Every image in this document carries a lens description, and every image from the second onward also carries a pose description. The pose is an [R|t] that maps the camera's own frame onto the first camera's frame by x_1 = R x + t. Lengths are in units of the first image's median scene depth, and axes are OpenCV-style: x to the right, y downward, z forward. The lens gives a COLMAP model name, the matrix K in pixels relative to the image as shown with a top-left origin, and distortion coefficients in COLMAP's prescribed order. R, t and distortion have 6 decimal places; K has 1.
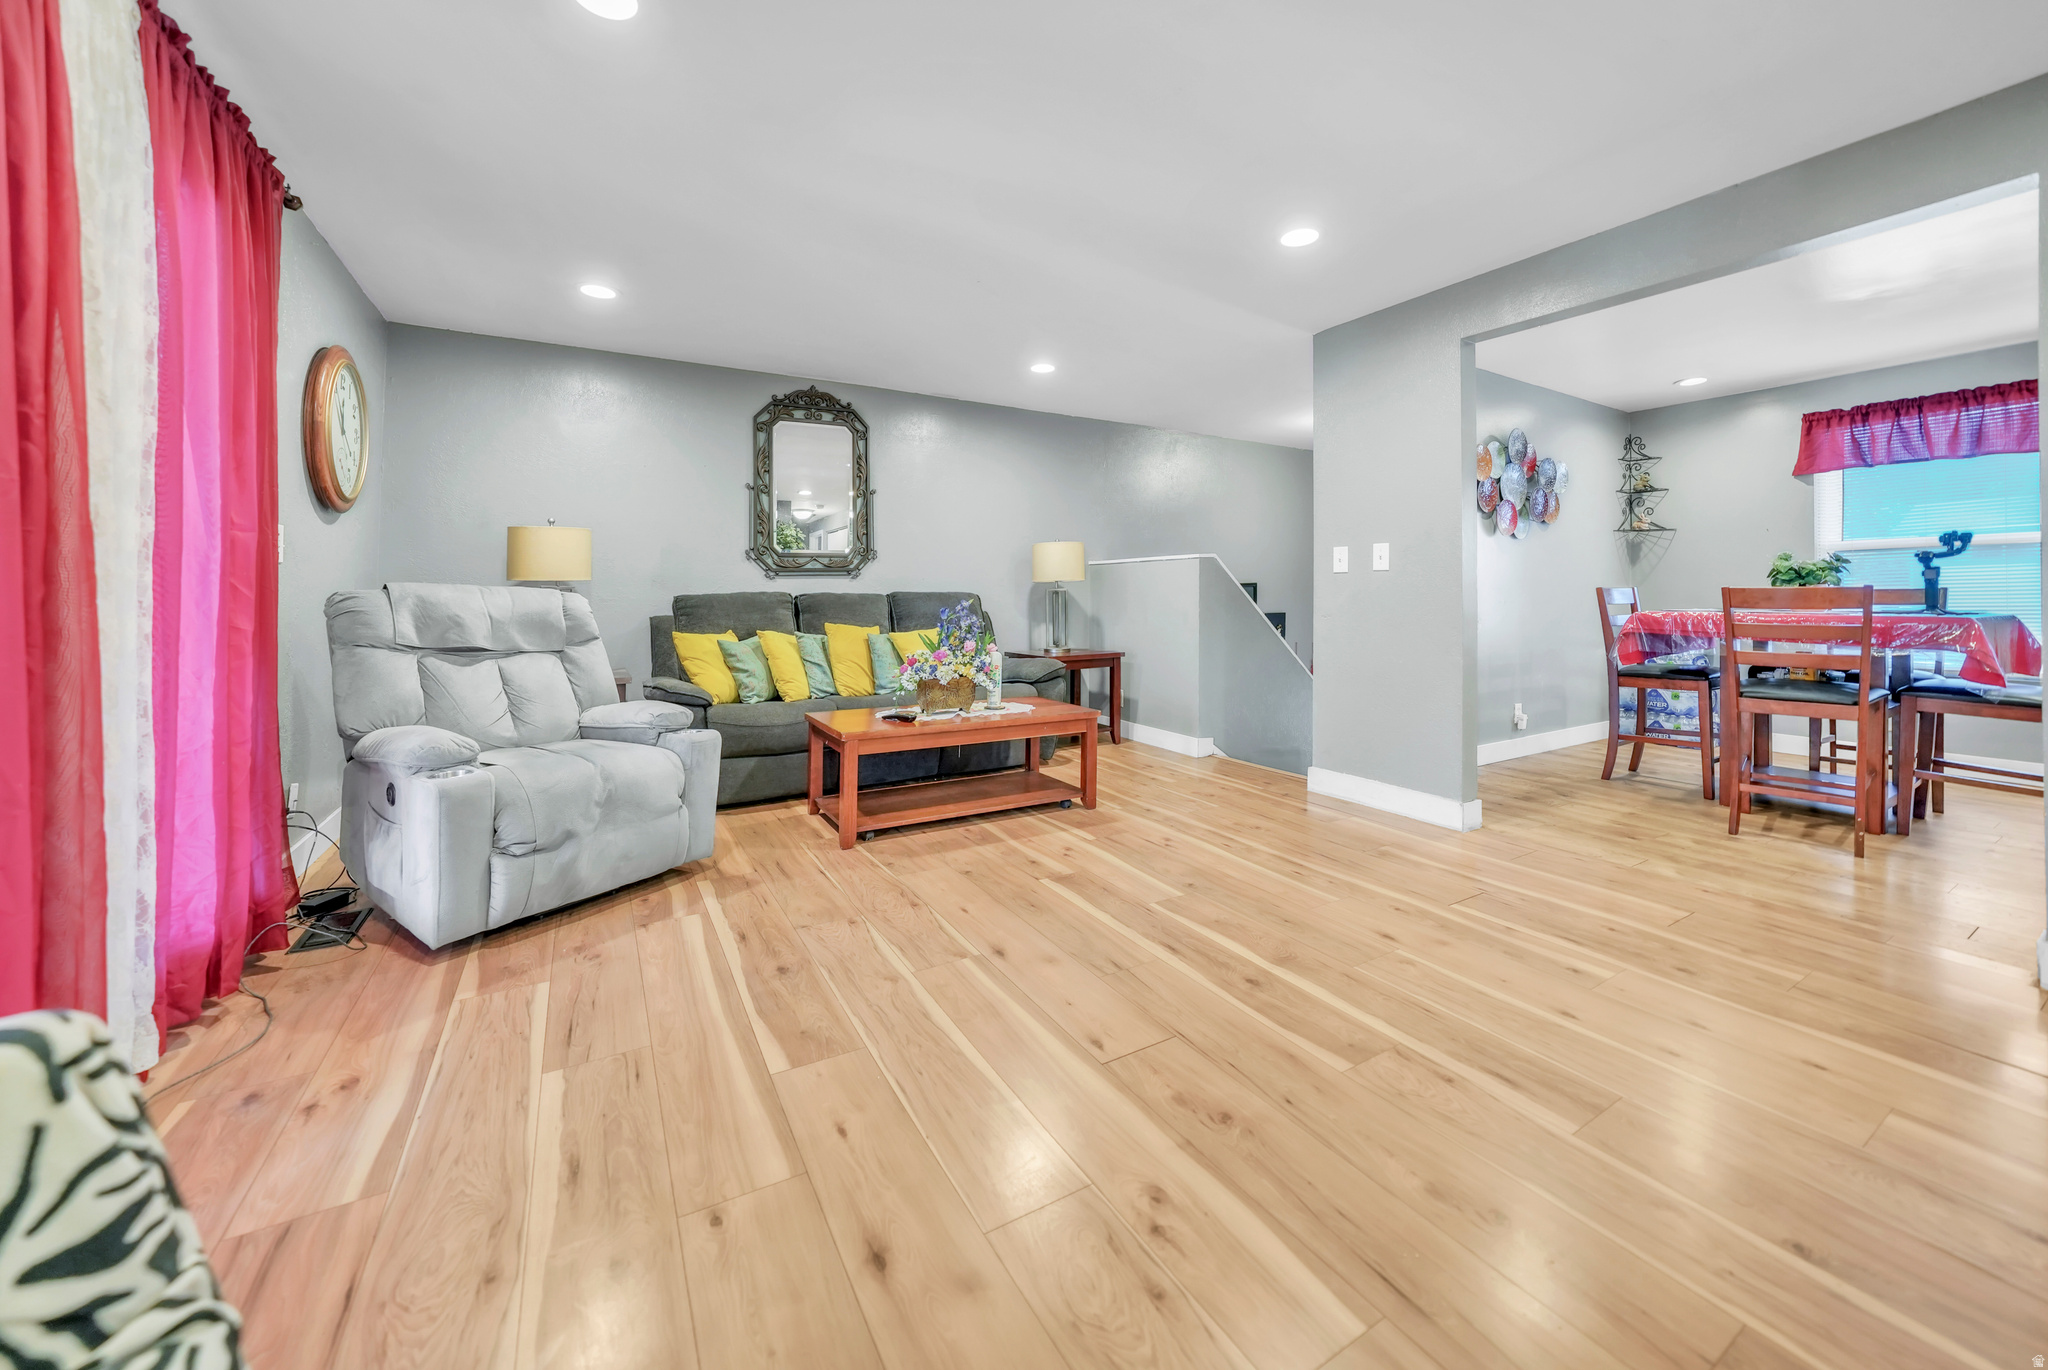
lens RADIAL K [[749.8, 0, 1054.6], [0, 749.8, 580.9], [0, 0, 1]] dist [-0.023210, 0.000988]
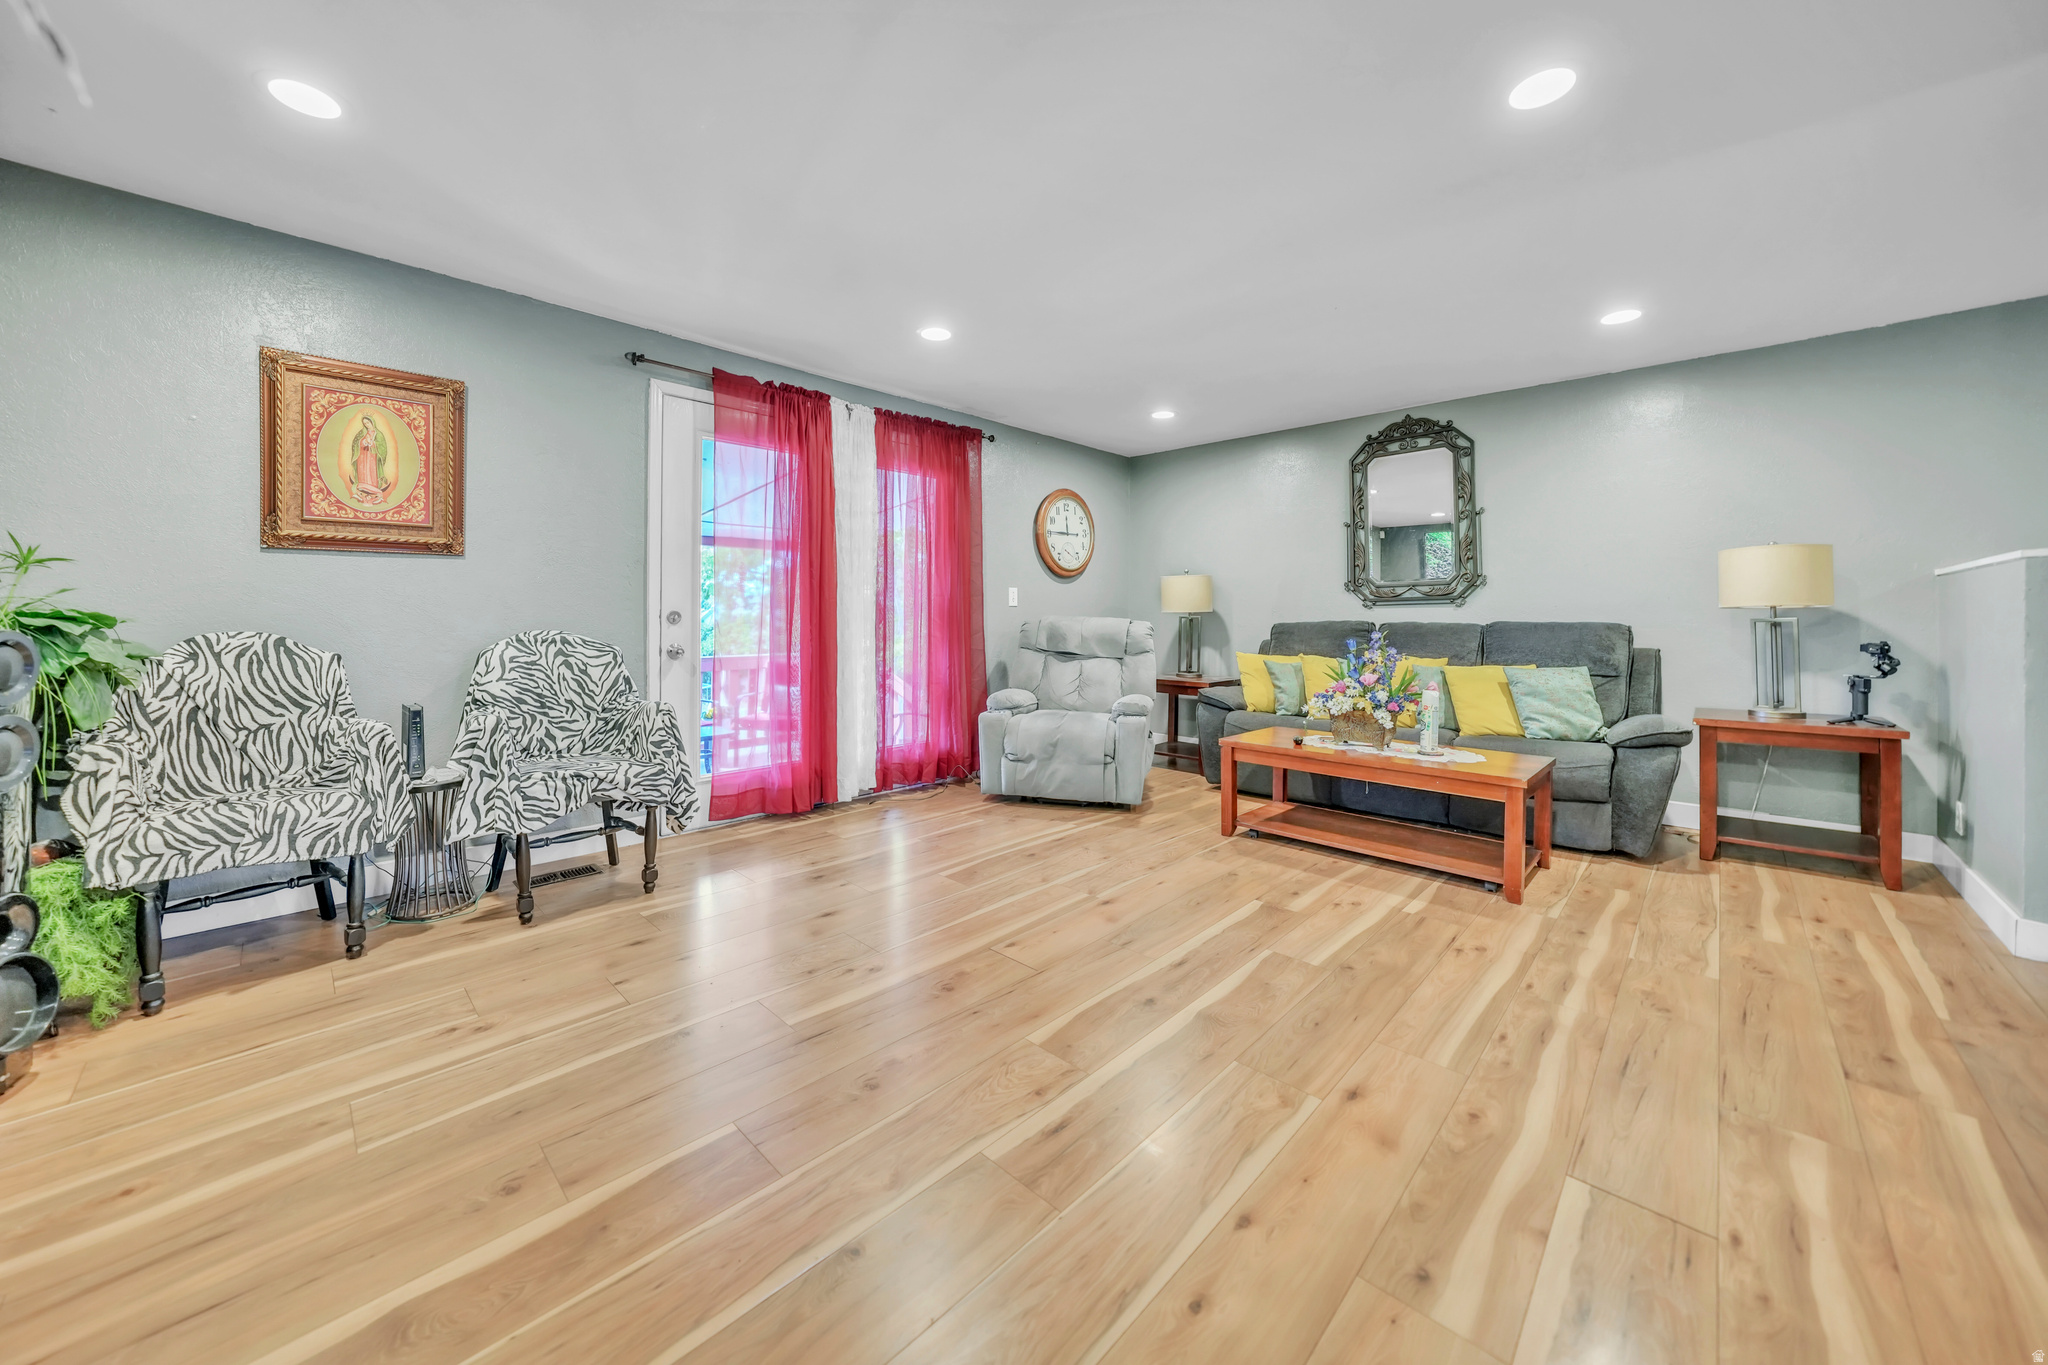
lens RADIAL K [[749.8, 0, 1006.5], [0, 749.8, 614.6], [0, 0, 1]] dist [-0.023210, 0.000988]
pose [[0.246205, -0.001733, -0.969216, 0.918109], [0.014072, 0.999899, 0.001787, -0.006241], [0.969116, -0.014078, 0.246205, 0.415491]]
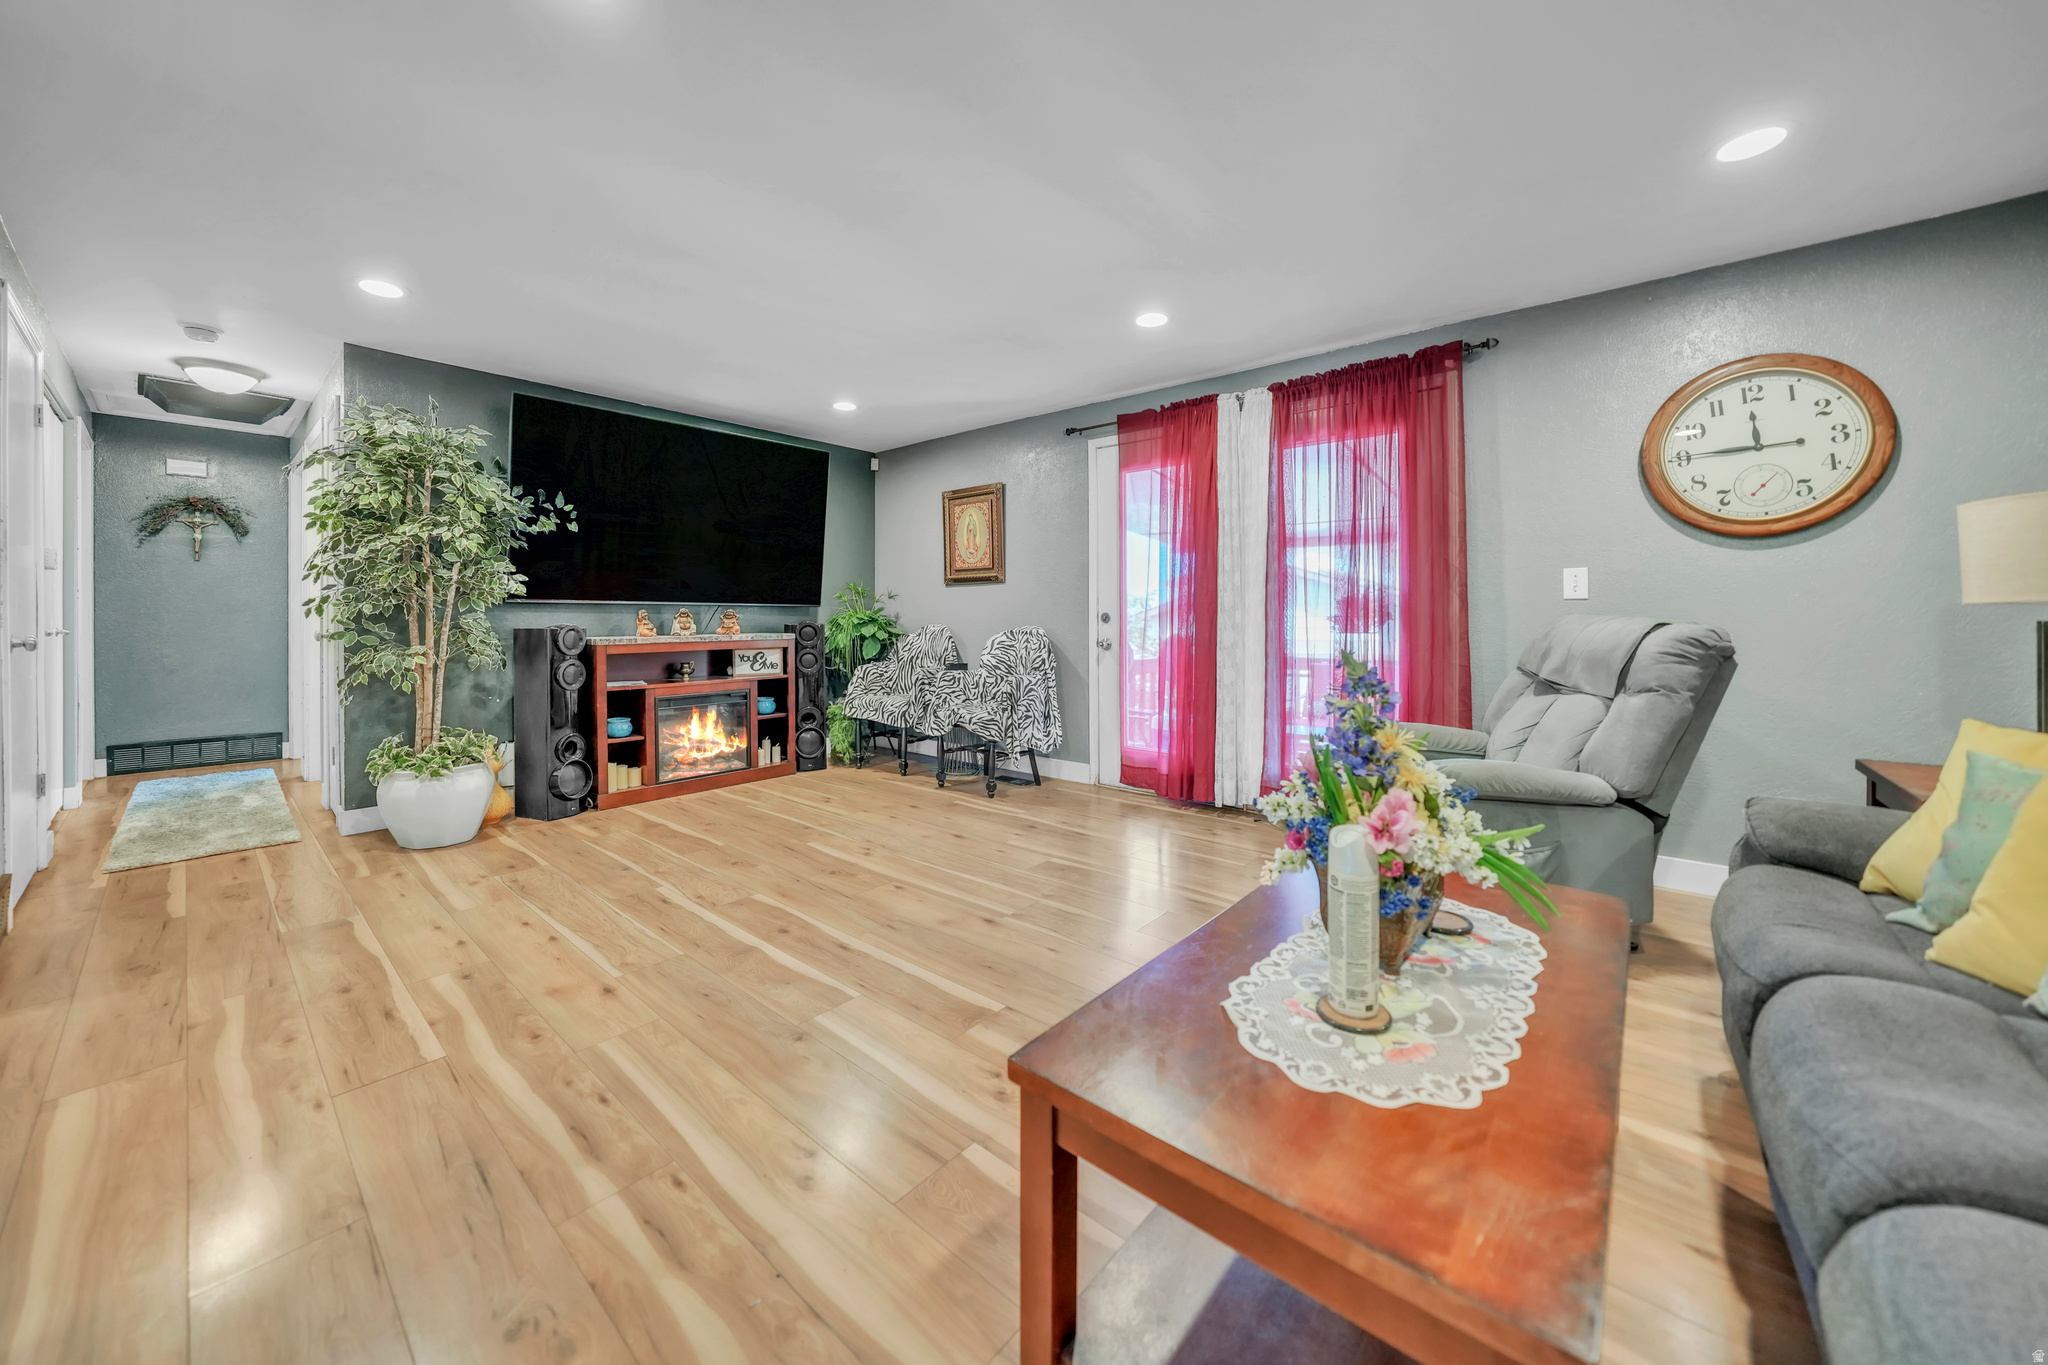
lens RADIAL K [[749.8, 0, 1021.0], [0, 749.8, 623.1], [0, 0, 1]] dist [-0.023210, 0.000988]
pose [[-0.955003, 0.003181, -0.296581, 0.190177], [0.005461, 0.999962, -0.006859, 0.015571], [0.296547, -0.008170, -0.954983, 1.754605]]
